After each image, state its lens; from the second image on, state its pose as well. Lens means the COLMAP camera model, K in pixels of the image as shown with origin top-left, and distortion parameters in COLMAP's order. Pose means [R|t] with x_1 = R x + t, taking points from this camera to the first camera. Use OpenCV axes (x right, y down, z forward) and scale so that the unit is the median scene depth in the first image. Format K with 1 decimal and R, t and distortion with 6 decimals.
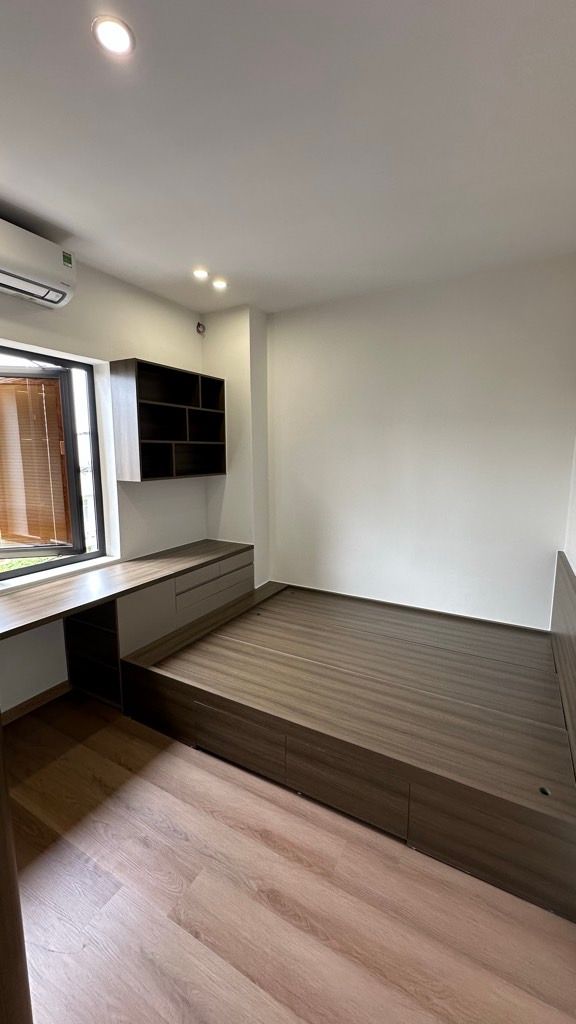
lens RADIAL K [[407.9, 0, 288.3], [0, 407.9, 512.2], [0, 0, 1]] dist [-0.003893, 0.000904]
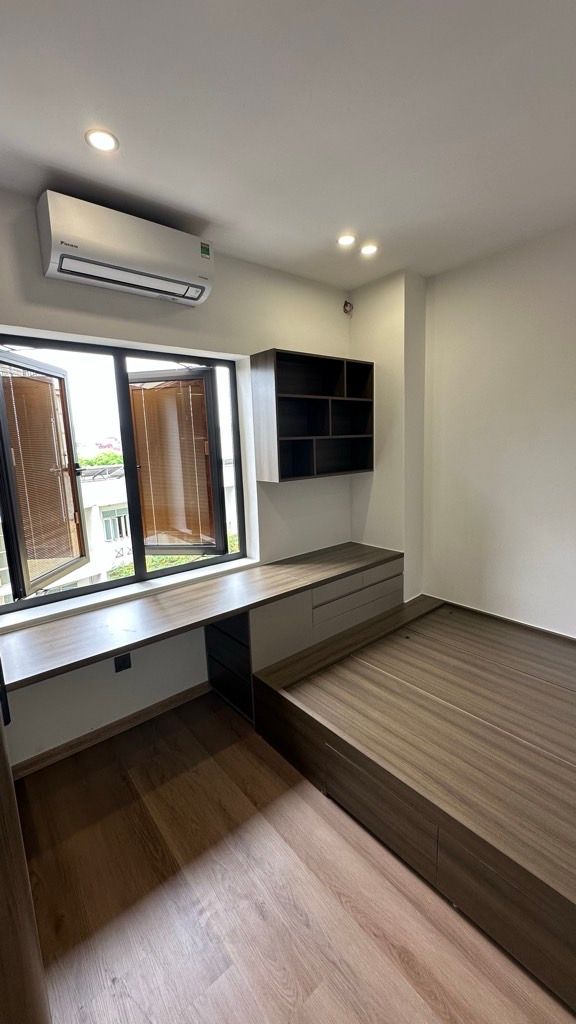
lens RADIAL K [[407.9, 0, 289.3], [0, 407.9, 510.1], [0, 0, 1]] dist [-0.003893, 0.000904]
pose [[0.933219, 0.025266, -0.358418, -0.005314], [-0.016074, 0.999462, 0.028603, -0.040718], [0.358948, -0.020931, 0.933123, 0.147099]]
